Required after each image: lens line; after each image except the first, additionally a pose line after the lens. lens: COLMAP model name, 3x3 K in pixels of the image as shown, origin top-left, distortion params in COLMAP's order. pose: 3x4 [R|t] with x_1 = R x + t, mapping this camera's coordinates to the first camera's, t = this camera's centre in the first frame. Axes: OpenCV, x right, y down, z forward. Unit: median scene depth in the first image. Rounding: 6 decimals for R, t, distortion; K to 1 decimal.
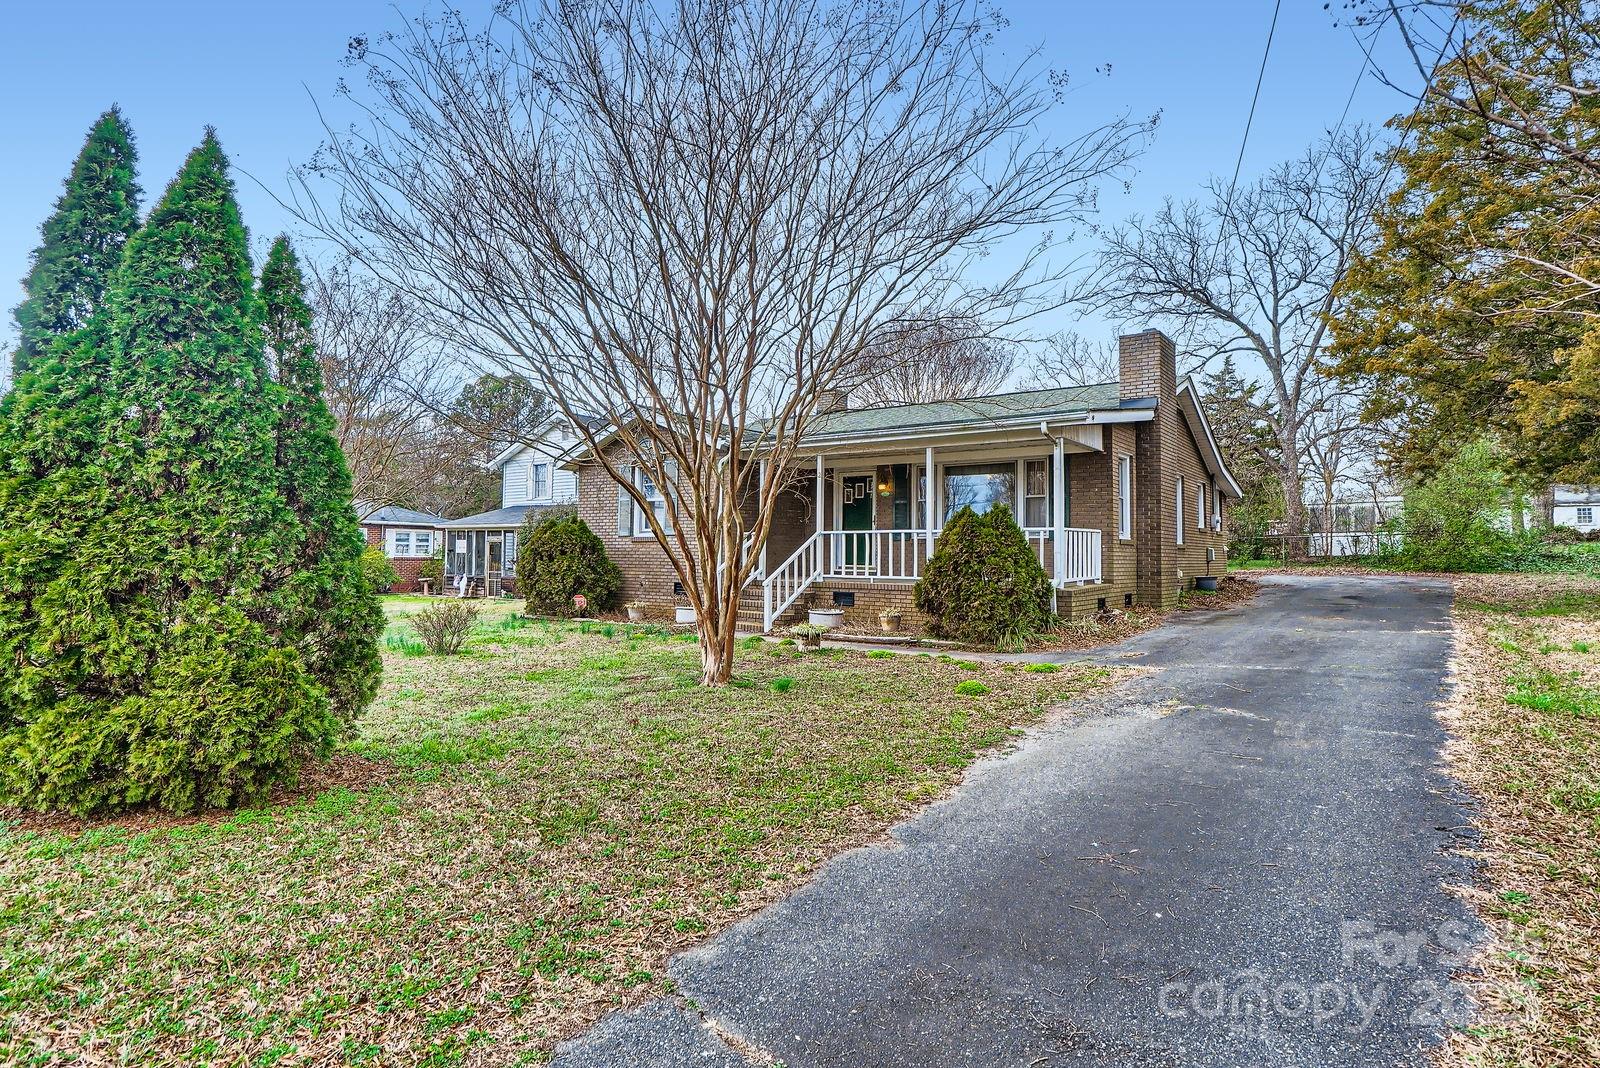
lens RADIAL K [[914.6, 0, 800.0], [0, 914.6, 534.0], [0, 0, 1]] dist [-0.001807, -0.000184]
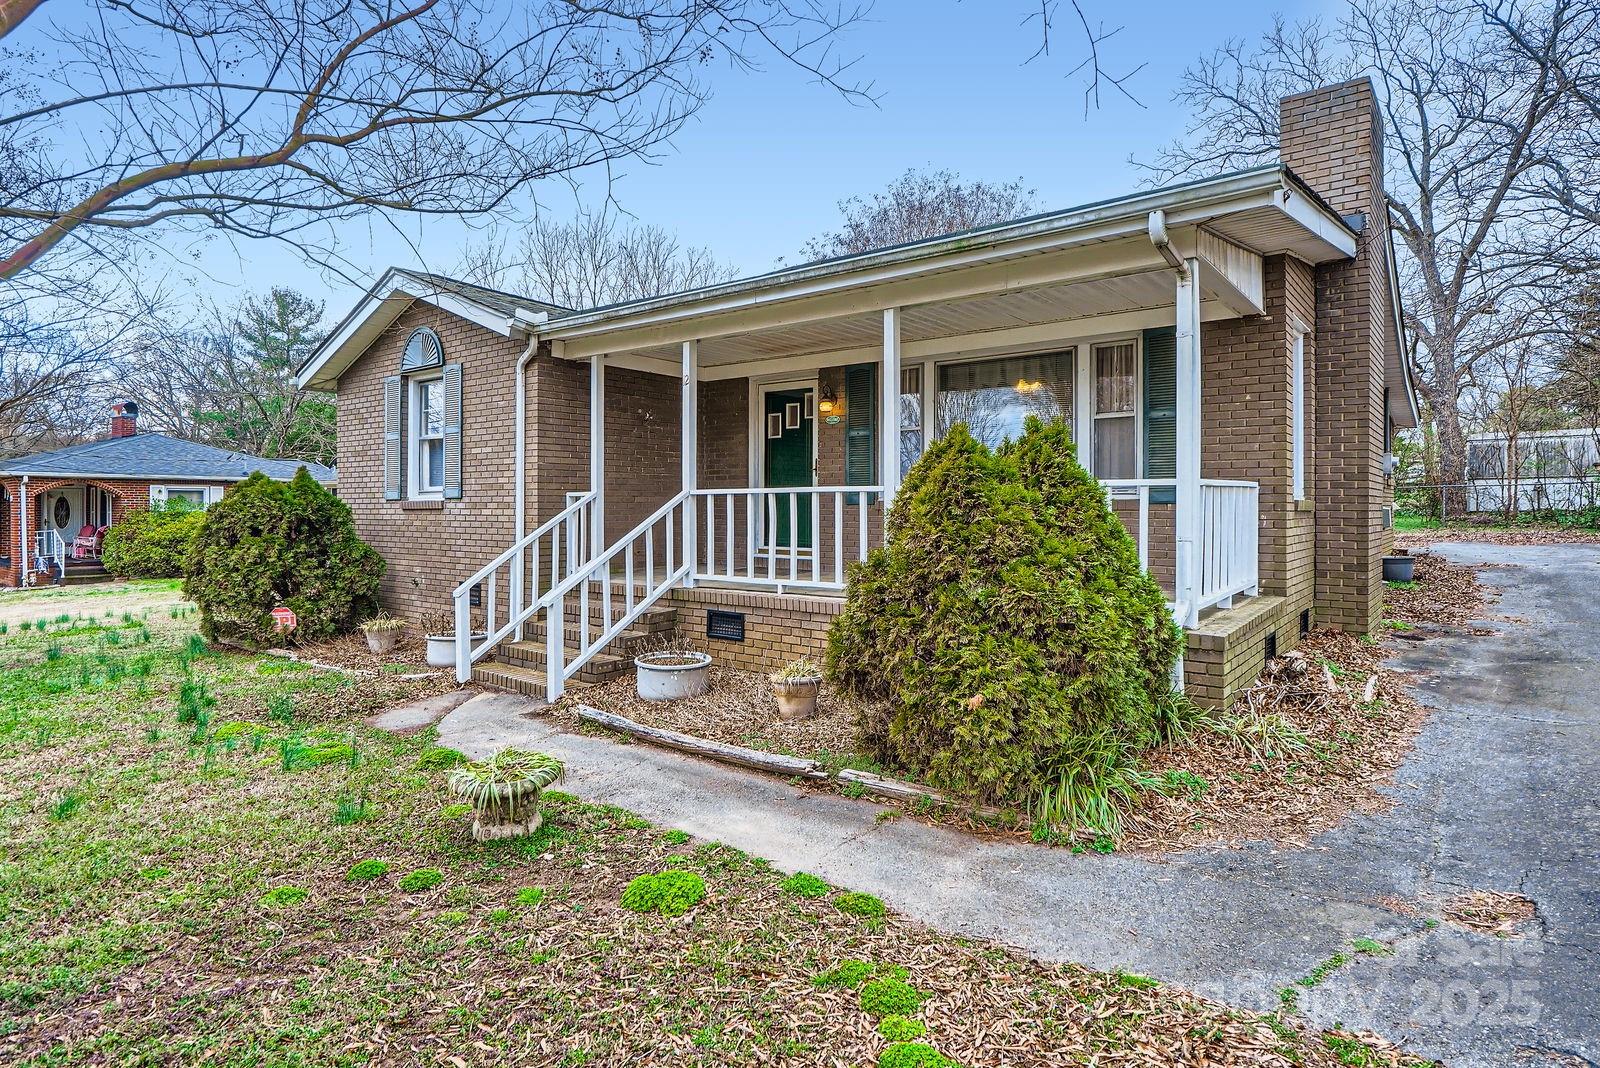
lens RADIAL K [[968.7, 0, 803.8], [0, 968.7, 512.4], [0, 0, 1]] dist [0.004033, 0.000923]
pose [[0.999624, -0.008887, -0.025959, 0.103927], [0.009612, 0.999563, 0.027945, -0.004924], [0.025699, -0.028184, 0.999272, 0.476534]]
